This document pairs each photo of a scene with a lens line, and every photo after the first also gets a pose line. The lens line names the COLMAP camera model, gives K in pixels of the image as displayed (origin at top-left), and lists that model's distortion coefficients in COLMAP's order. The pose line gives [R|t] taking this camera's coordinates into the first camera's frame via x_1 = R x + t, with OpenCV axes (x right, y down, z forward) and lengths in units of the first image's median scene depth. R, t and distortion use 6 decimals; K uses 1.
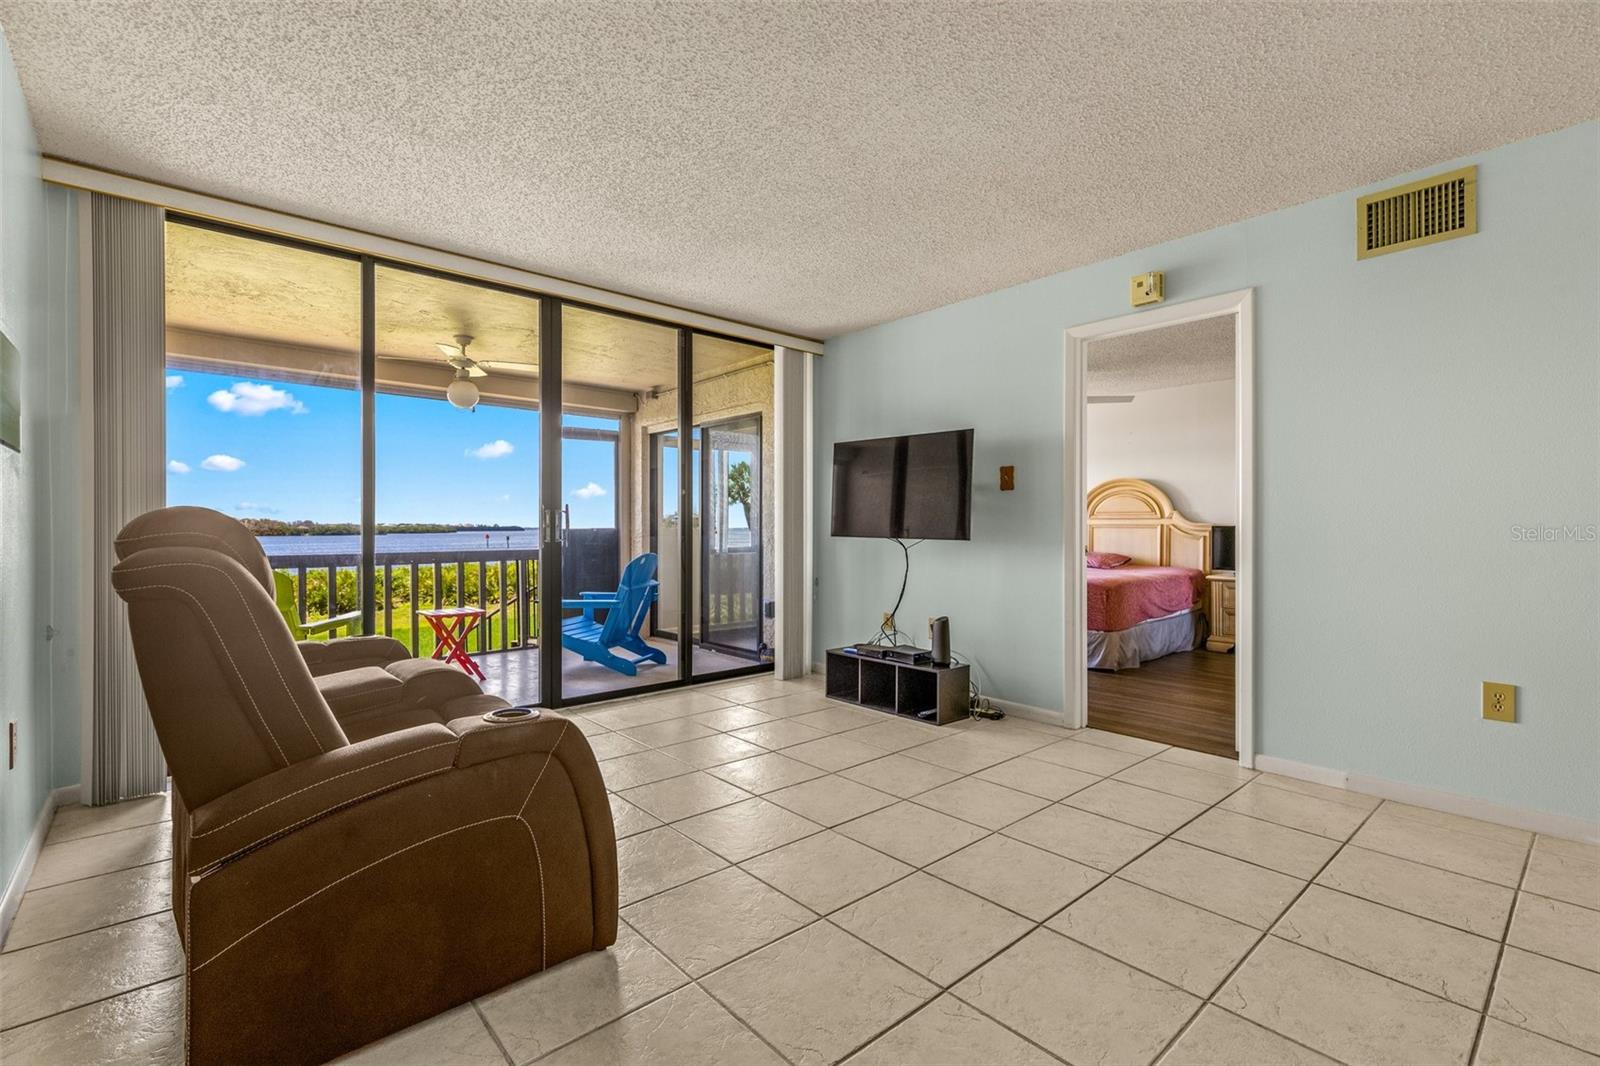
lens RADIAL K [[720.2, 0, 803.7], [0, 720.2, 527.1], [0, 0, 1]] dist [0.003374, 0.000274]
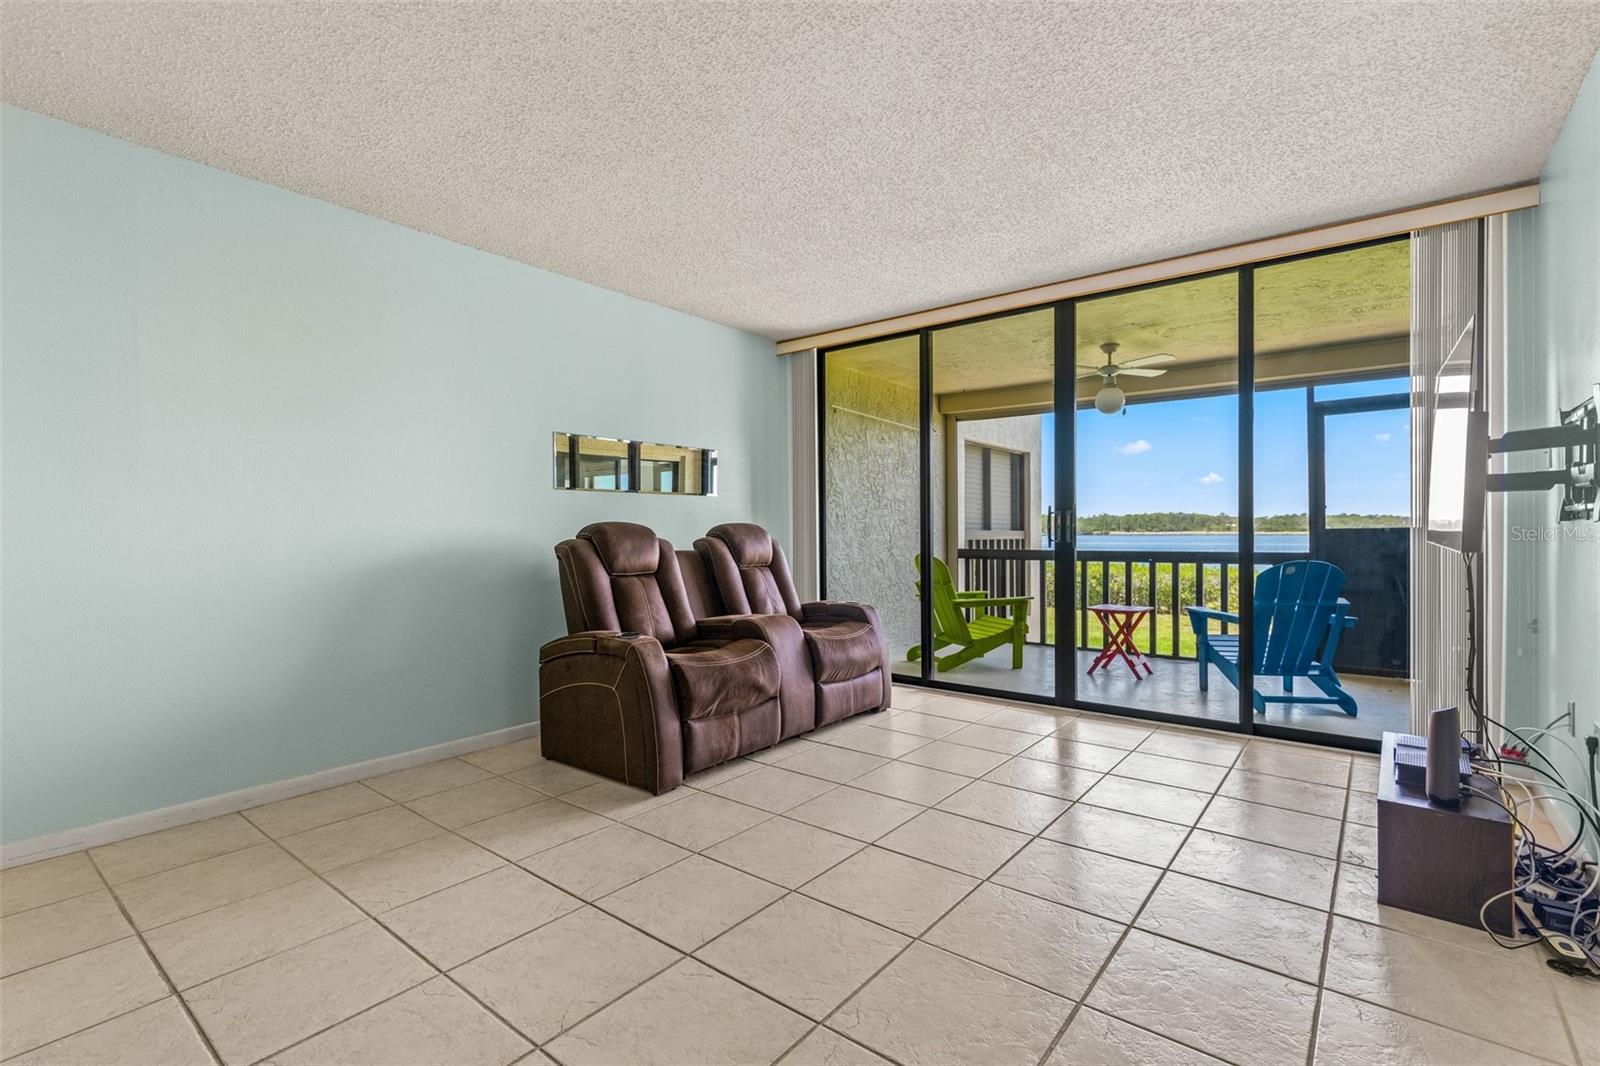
lens RADIAL K [[729.9, 0, 800.0], [0, 729.9, 533.0], [0, 0, 1]] dist [0.001810, -0.000257]
pose [[0.168508, 0.003511, -0.985694, 0.613721], [0.006584, 0.999967, 0.004687, -0.000367], [0.985678, -0.007279, 0.168479, 0.470823]]
